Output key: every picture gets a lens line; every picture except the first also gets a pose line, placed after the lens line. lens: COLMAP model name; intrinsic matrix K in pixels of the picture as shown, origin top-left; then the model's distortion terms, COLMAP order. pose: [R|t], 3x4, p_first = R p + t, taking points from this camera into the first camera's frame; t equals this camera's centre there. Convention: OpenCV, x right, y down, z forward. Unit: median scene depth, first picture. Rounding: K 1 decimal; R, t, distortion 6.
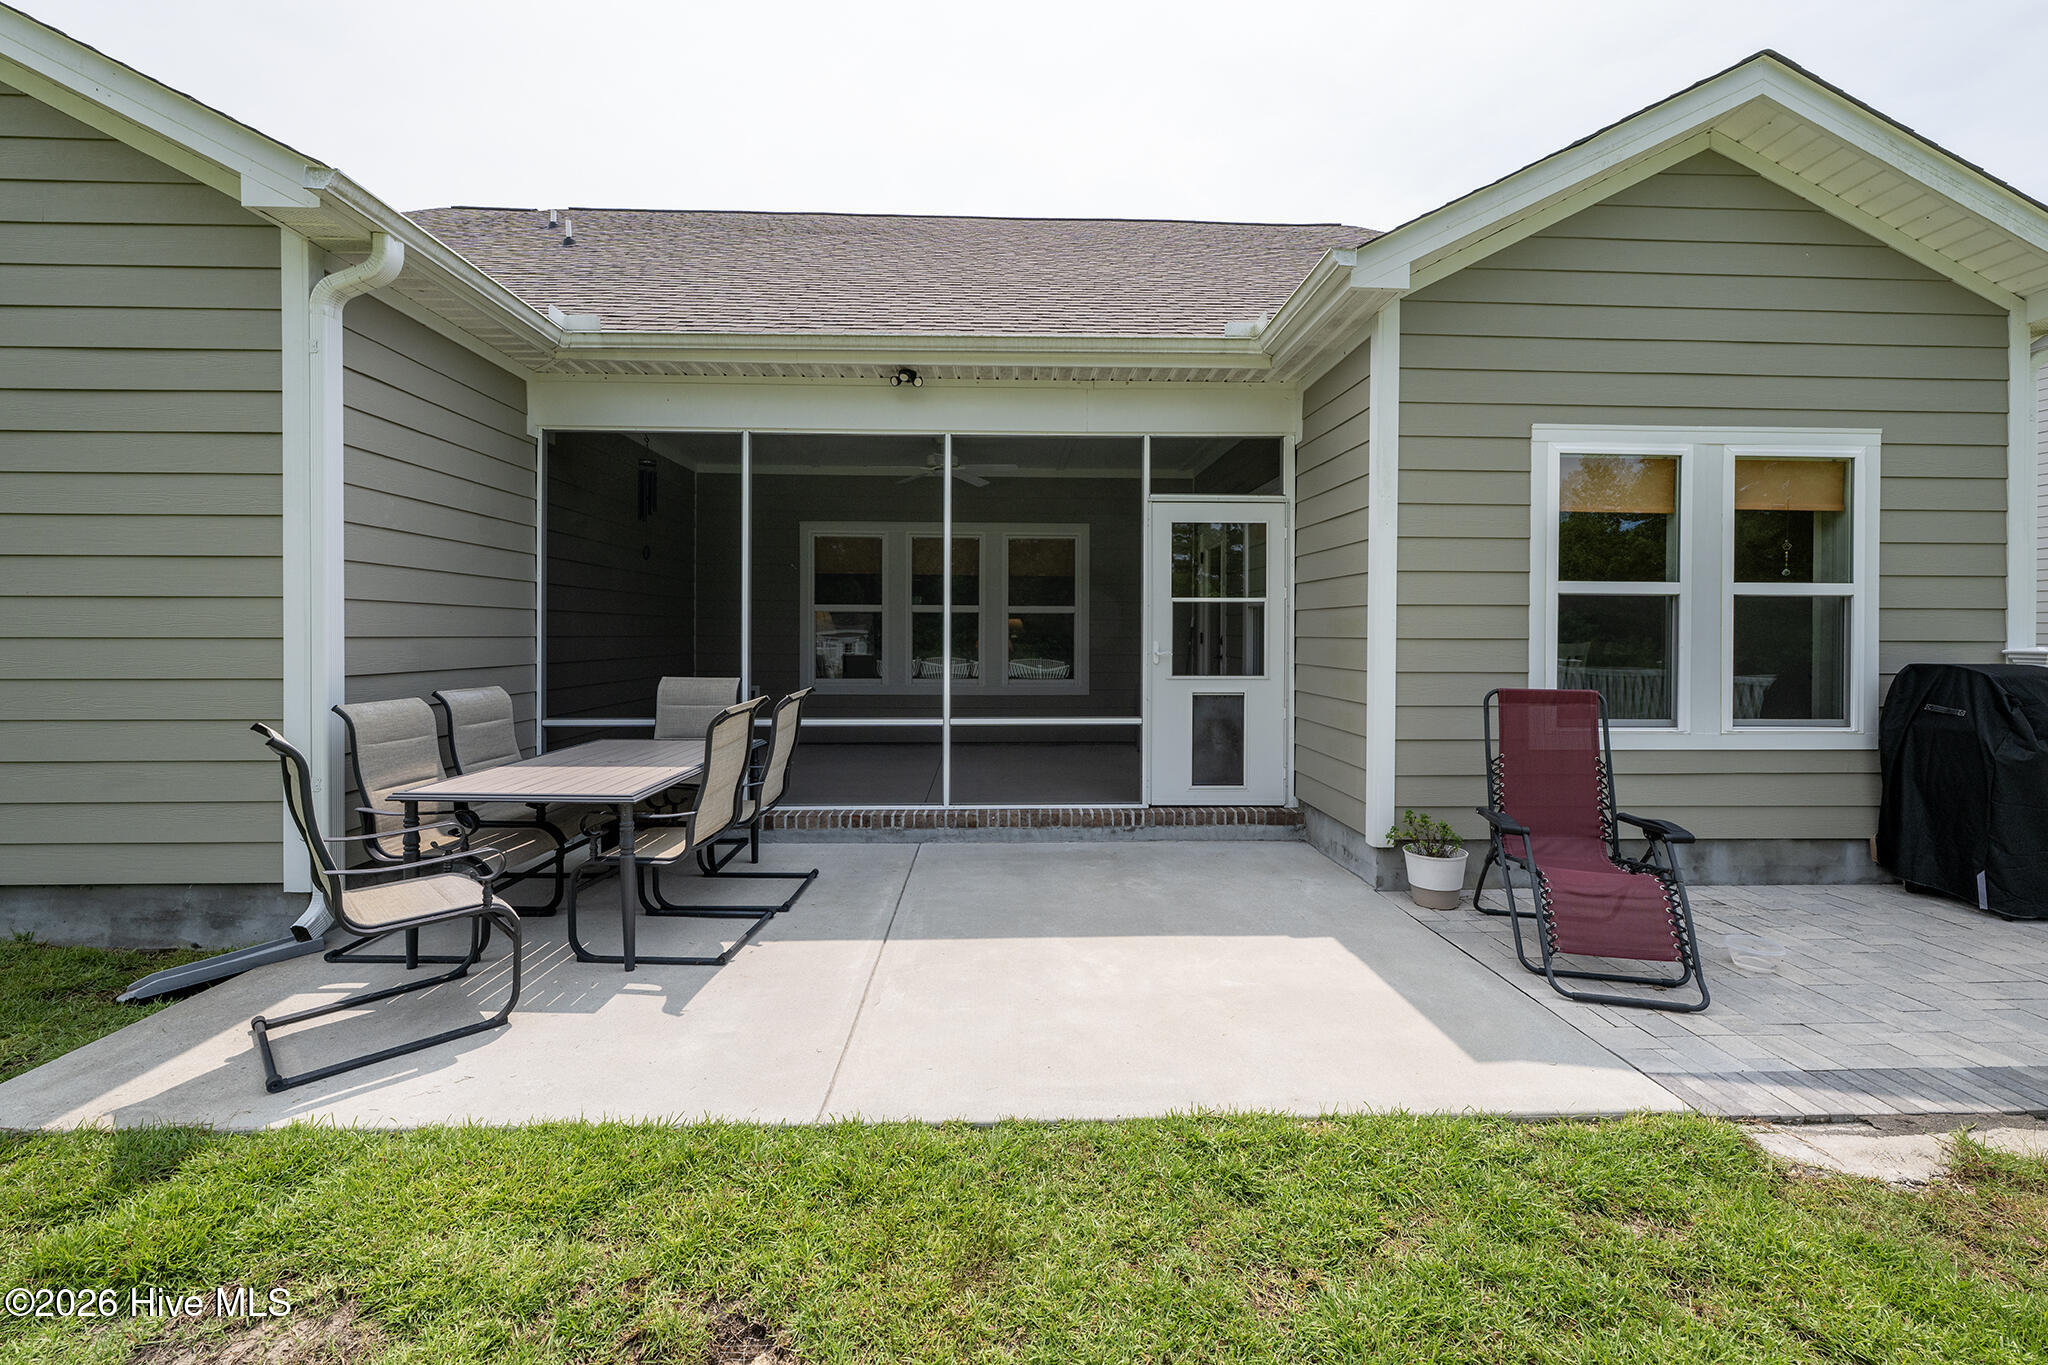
lens RADIAL K [[854.5, 0, 1021.4], [0, 854.5, 629.4], [0, 0, 1]] dist [0.000737, 0.000060]
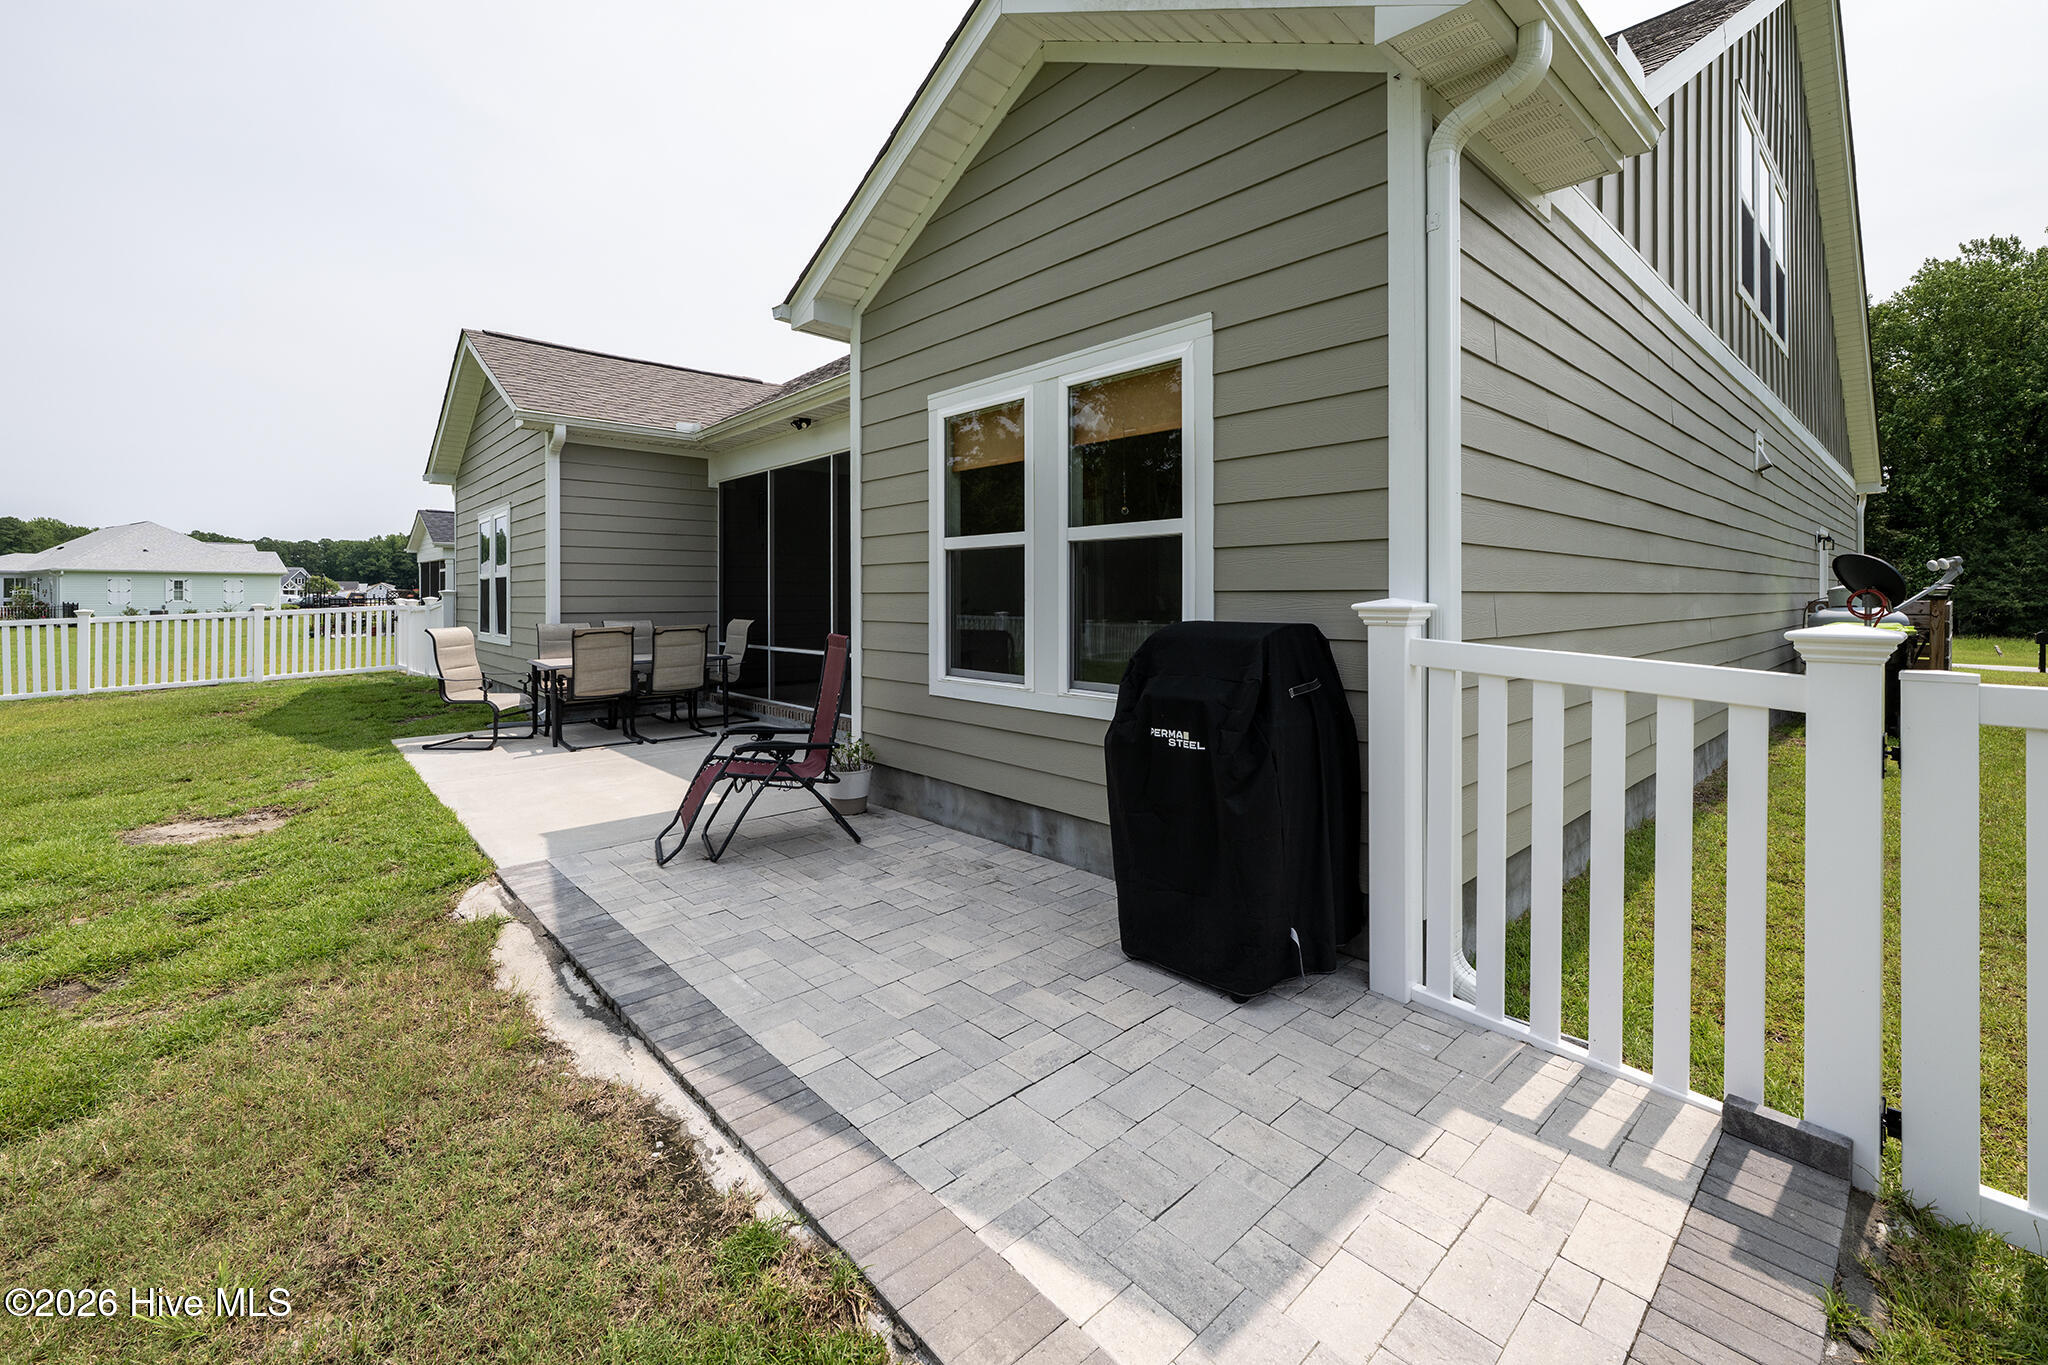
lens RADIAL K [[849.9, 0, 1001.0], [0, 849.9, 581.9], [0, 0, 1]] dist [0.000458, 0.000078]
pose [[0.630752, -0.017194, -0.775794, 1.442137], [0.004255, 0.999816, -0.018699, 0.018020], [0.775973, 0.008494, 0.630709, 0.373761]]
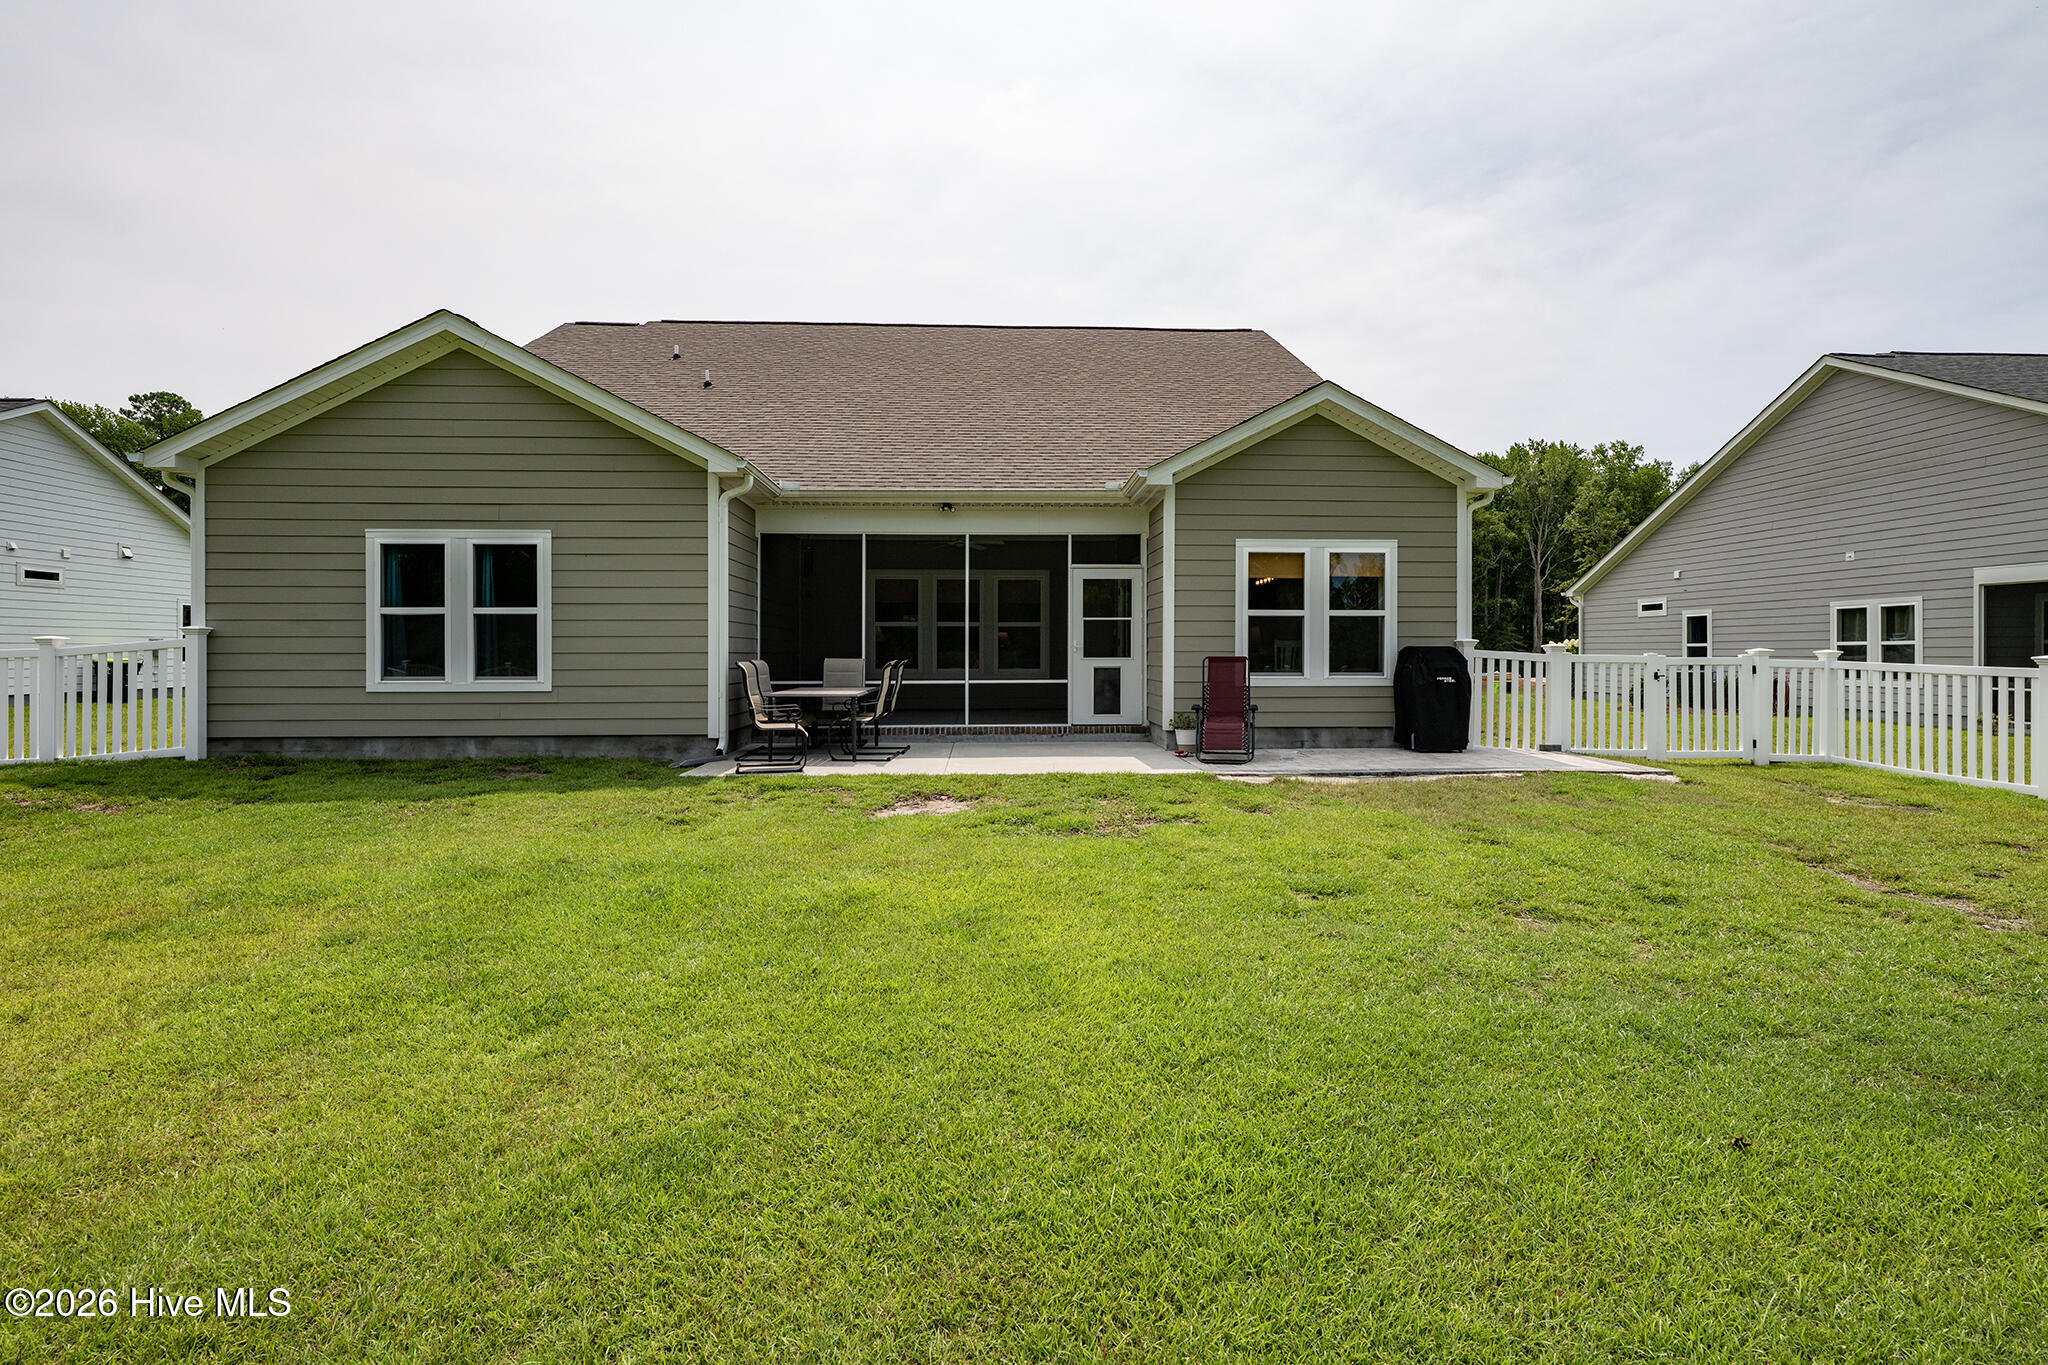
lens RADIAL K [[955.3, 0, 1026.6], [0, 955.3, 647.9], [0, 0, 1]] dist [-0.000670, -0.000051]
pose [[0.999860, -0.003992, 0.016243, 0.015429], [0.004028, 0.999990, -0.002164, 0.043504], [-0.016235, 0.002229, 0.999866, -1.407199]]
